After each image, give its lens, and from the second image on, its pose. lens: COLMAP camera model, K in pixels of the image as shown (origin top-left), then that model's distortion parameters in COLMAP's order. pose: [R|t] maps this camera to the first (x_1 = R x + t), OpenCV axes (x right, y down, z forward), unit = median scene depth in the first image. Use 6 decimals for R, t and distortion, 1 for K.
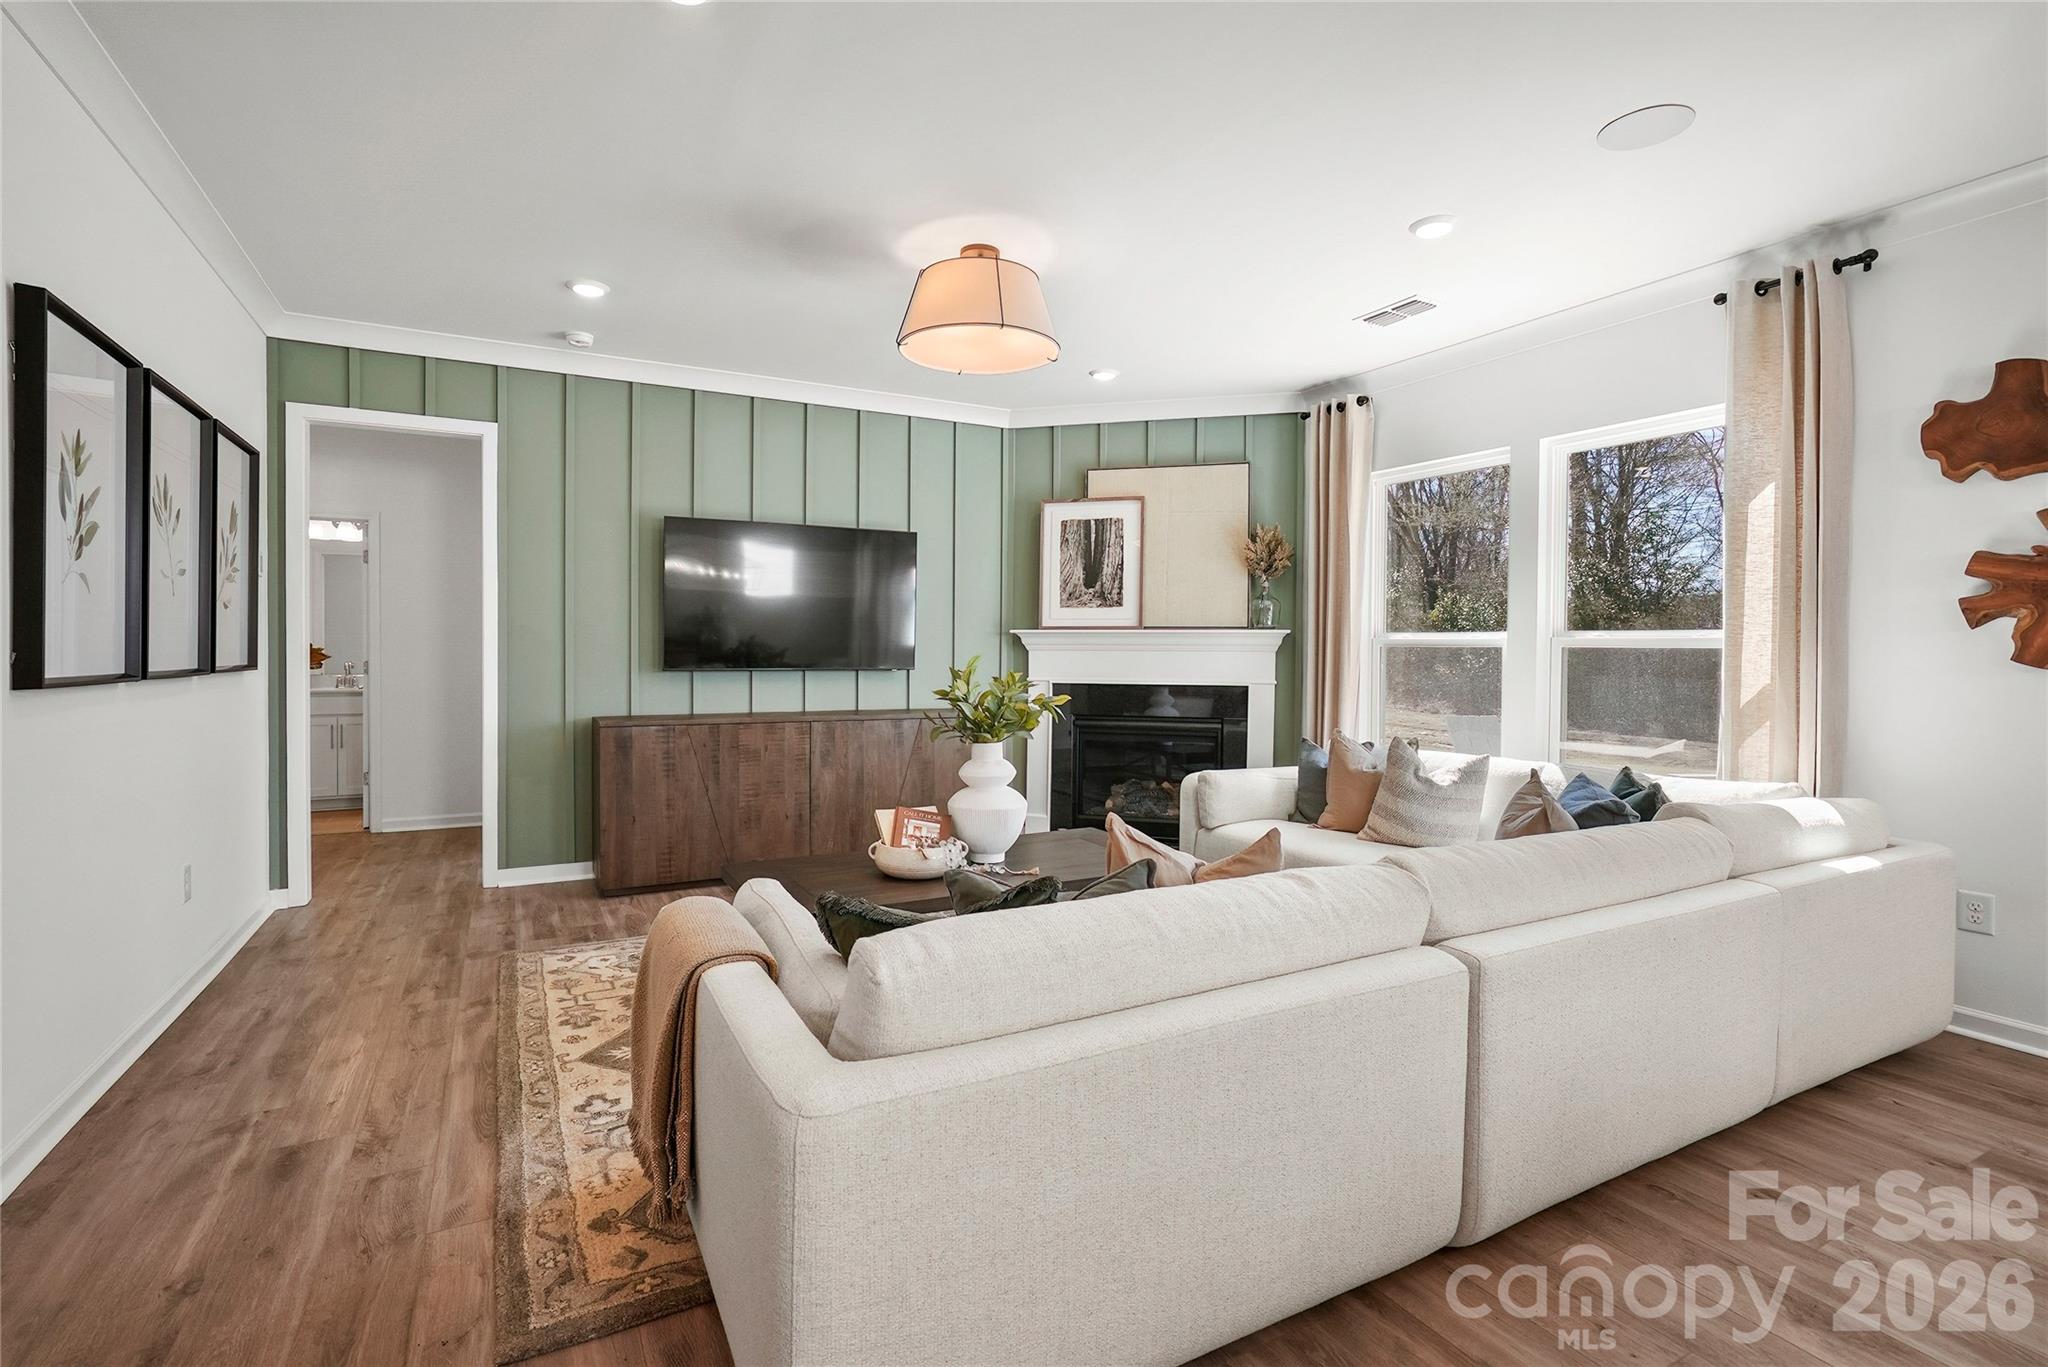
lens RADIAL K [[949.3, 0, 1020.4], [0, 949.3, 659.2], [0, 0, 1]] dist [-0.036654, 0.018560]
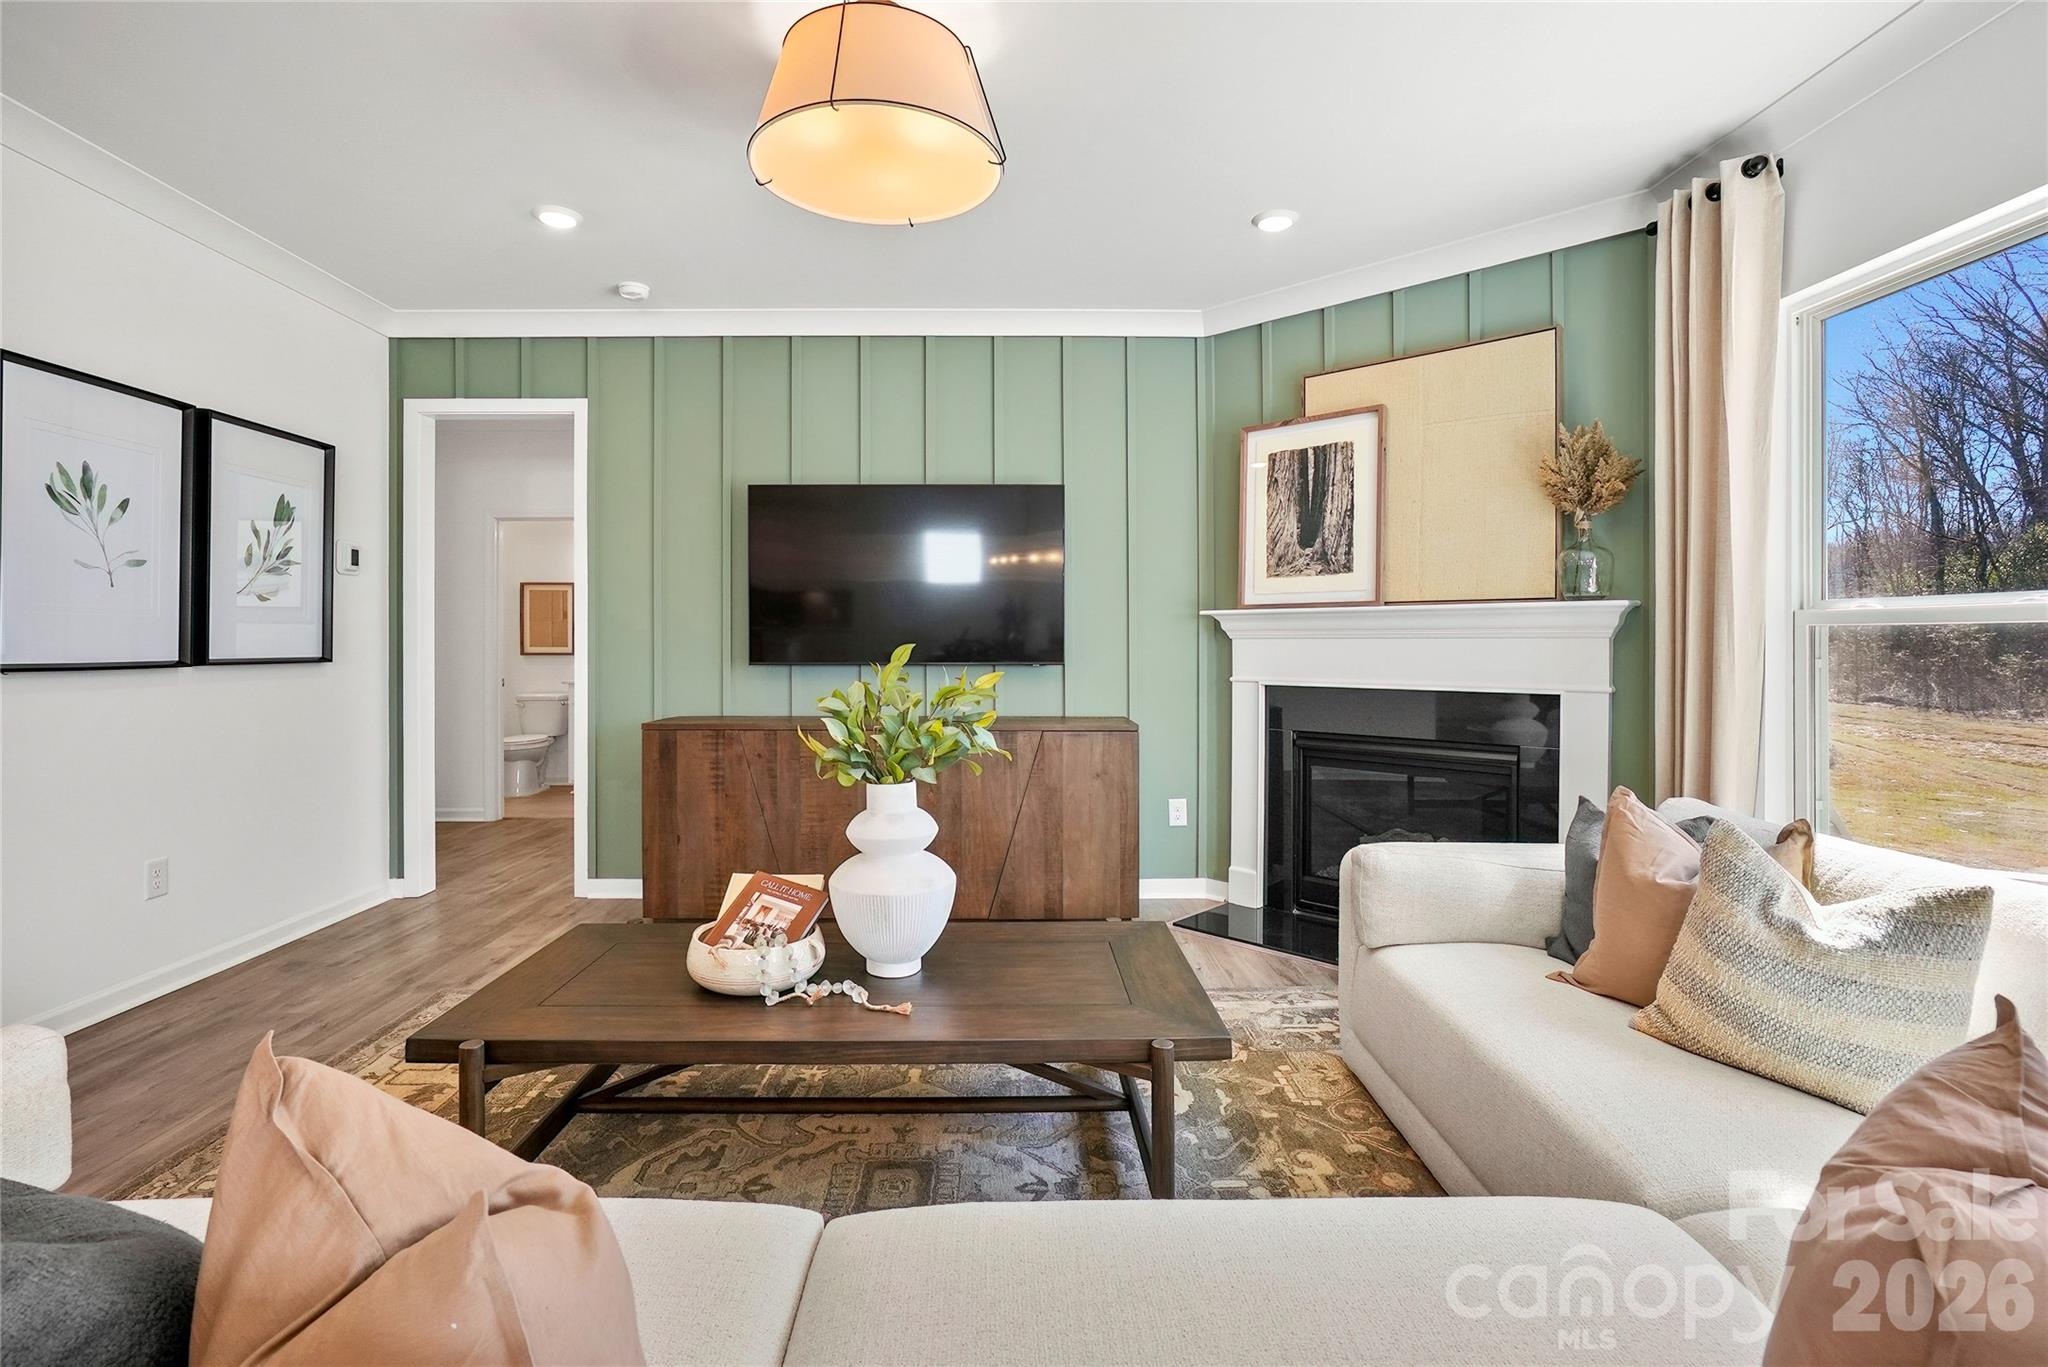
lens RADIAL K [[955.6, 0, 1017.9], [0, 955.6, 637.1], [0, 0, 1]] dist [-0.035792, 0.018842]
pose [[0.887509, -0.007946, -0.460722, 0.233123], [0.000714, 0.999874, -0.015868, 0.000821], [0.460790, 0.013754, 0.887402, 0.333108]]
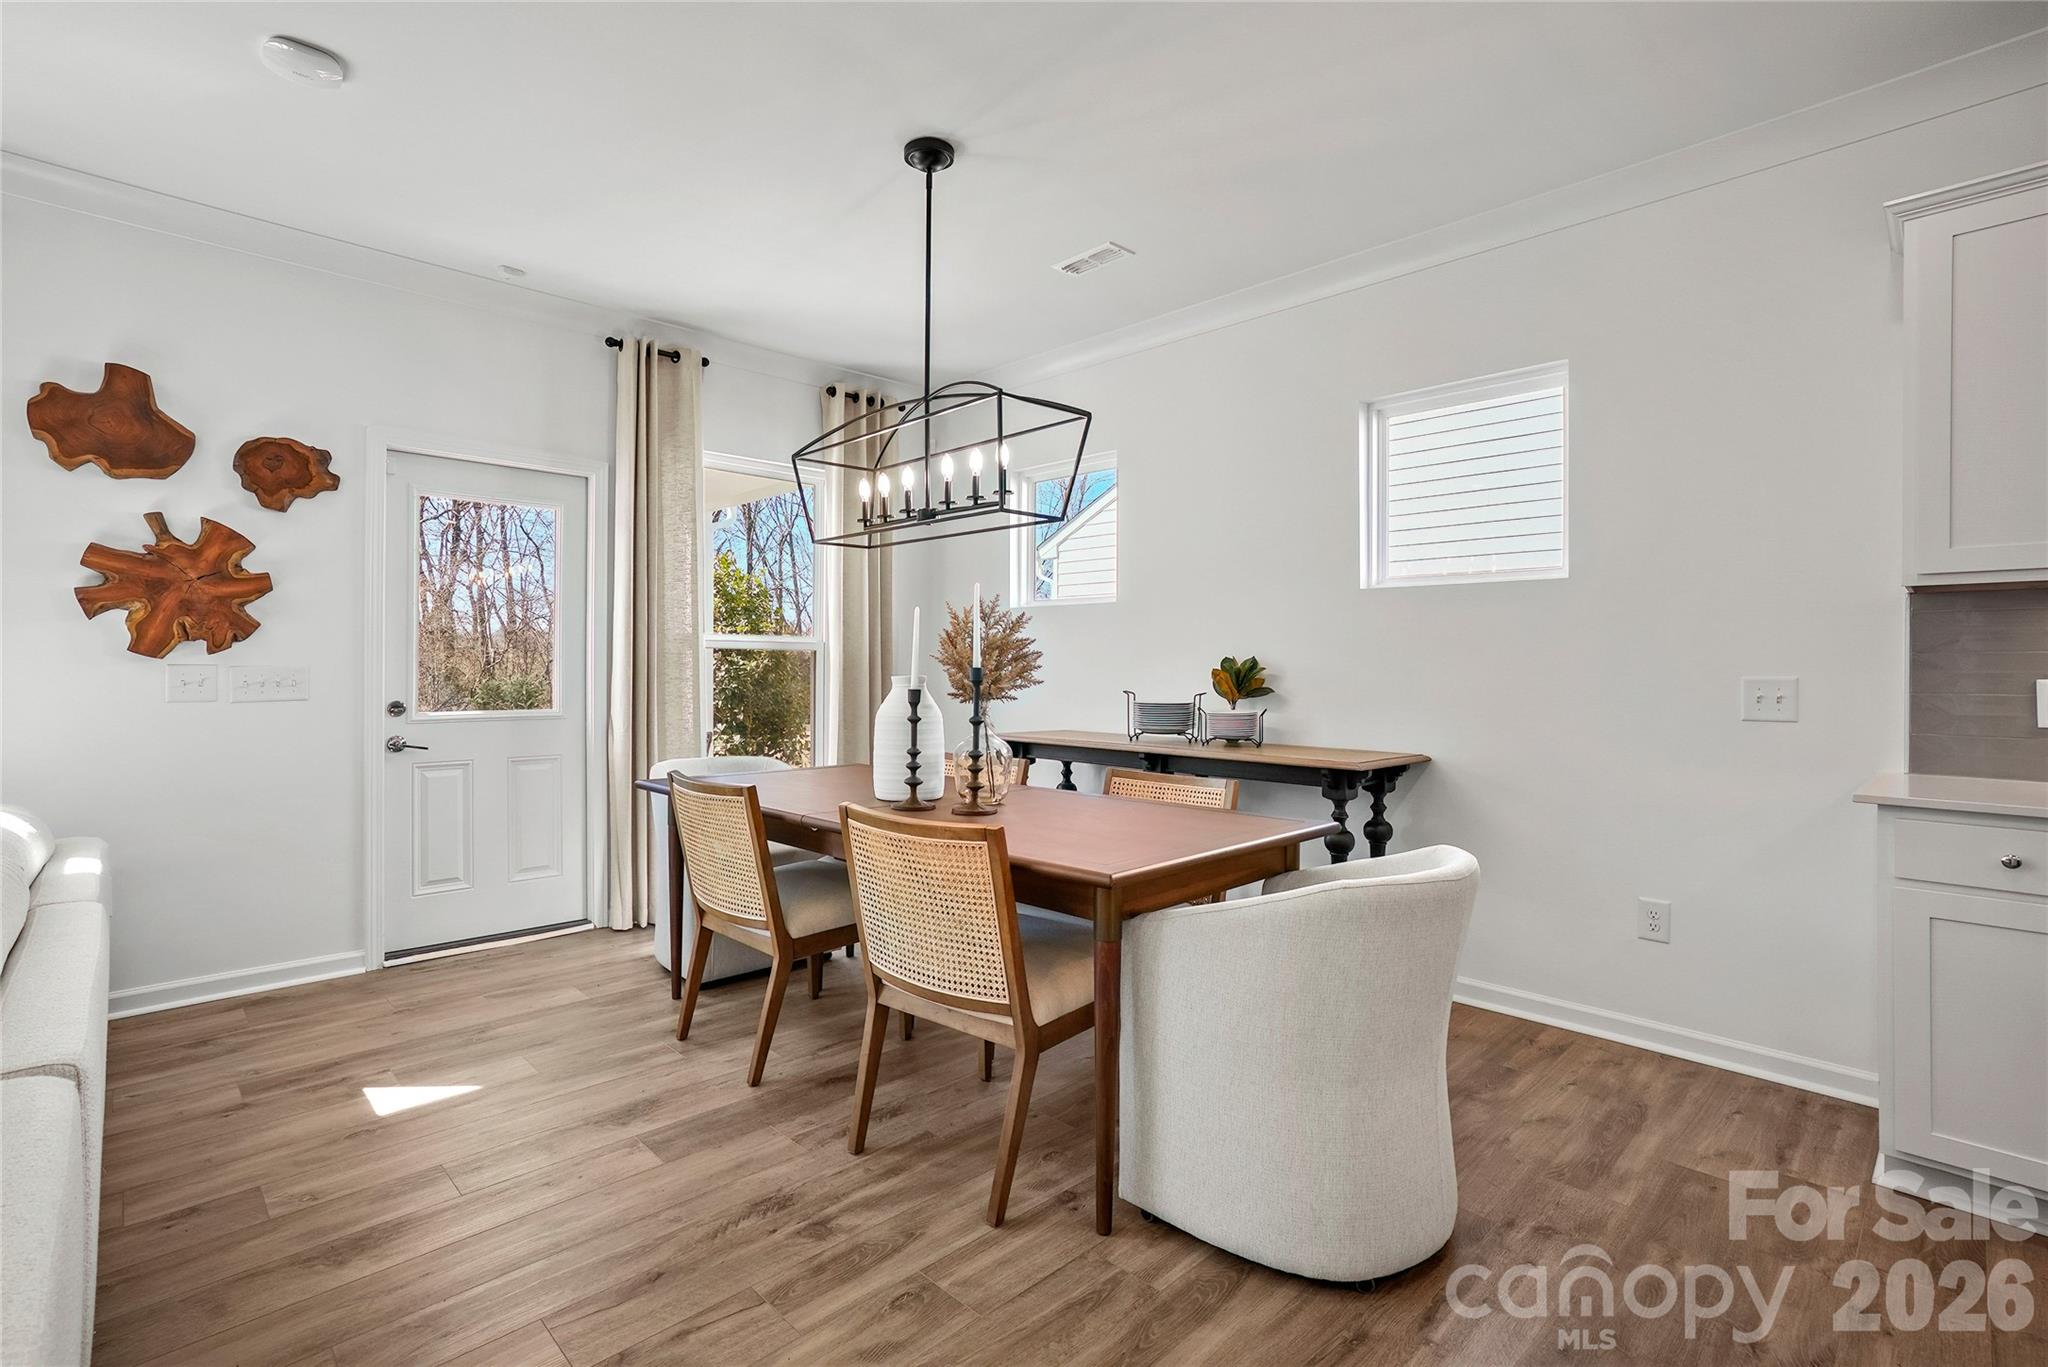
lens RADIAL K [[949.3, 0, 1020.4], [0, 949.3, 659.2], [0, 0, 1]] dist [-0.036654, 0.018560]
pose [[-0.266180, -0.007474, 0.963894, -0.128293], [0.004841, 0.999947, 0.009090, 0.003825], [-0.963911, 0.007086, -0.266130, 0.172379]]
